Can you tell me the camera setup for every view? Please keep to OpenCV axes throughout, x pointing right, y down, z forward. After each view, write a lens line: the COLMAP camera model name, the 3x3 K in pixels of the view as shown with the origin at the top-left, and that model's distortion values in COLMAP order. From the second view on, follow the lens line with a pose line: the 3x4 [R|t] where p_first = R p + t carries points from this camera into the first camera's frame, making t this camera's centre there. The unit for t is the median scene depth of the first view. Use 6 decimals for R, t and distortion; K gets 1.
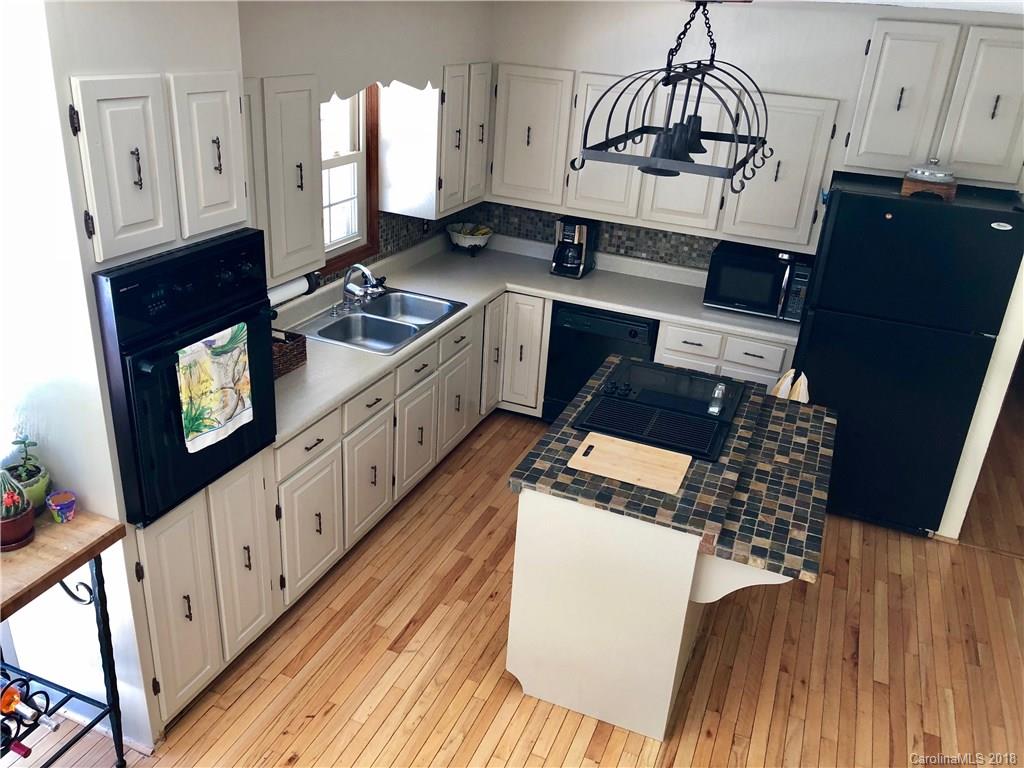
lens RADIAL K [[840.0, 0, 517.0], [0, 840.0, 386.8], [0, 0, 1]] dist [0.041573, -0.001553]
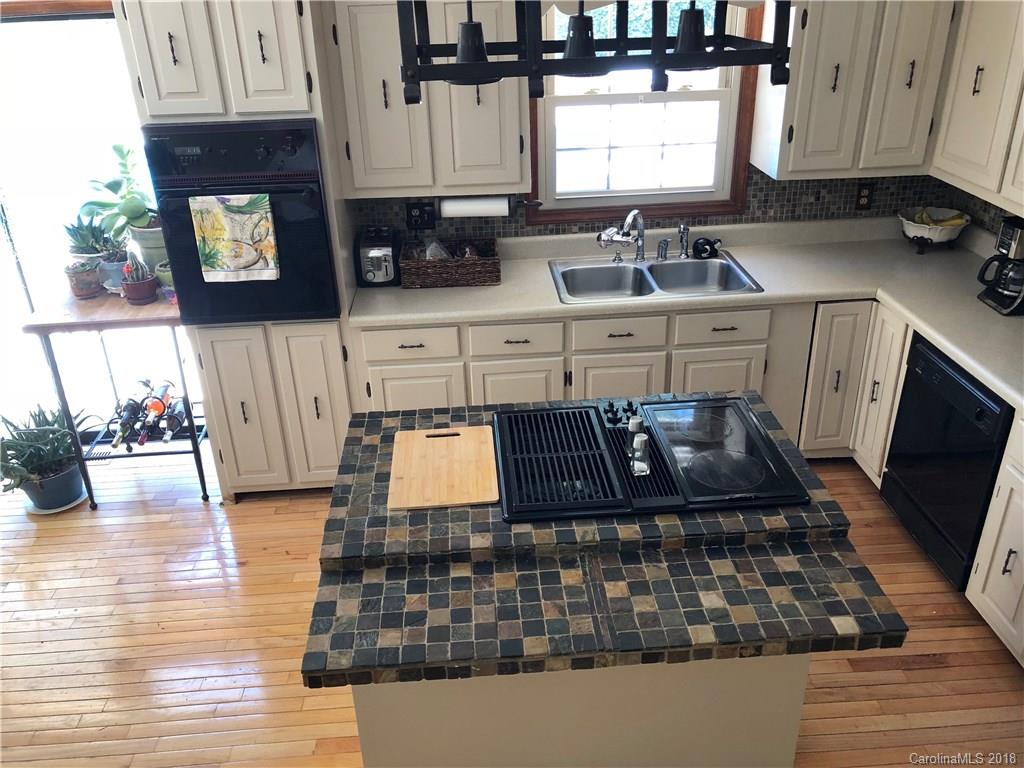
lens RADIAL K [[840.0, 0, 514.0], [0, 840.0, 377.4], [0, 0, 1]] dist [0.041573, -0.001553]
pose [[0.427307, 0.329355, -0.841982, 0.840581], [-0.319983, 0.926101, 0.199868, -0.172227], [0.845588, 0.184015, 0.501118, 0.693869]]
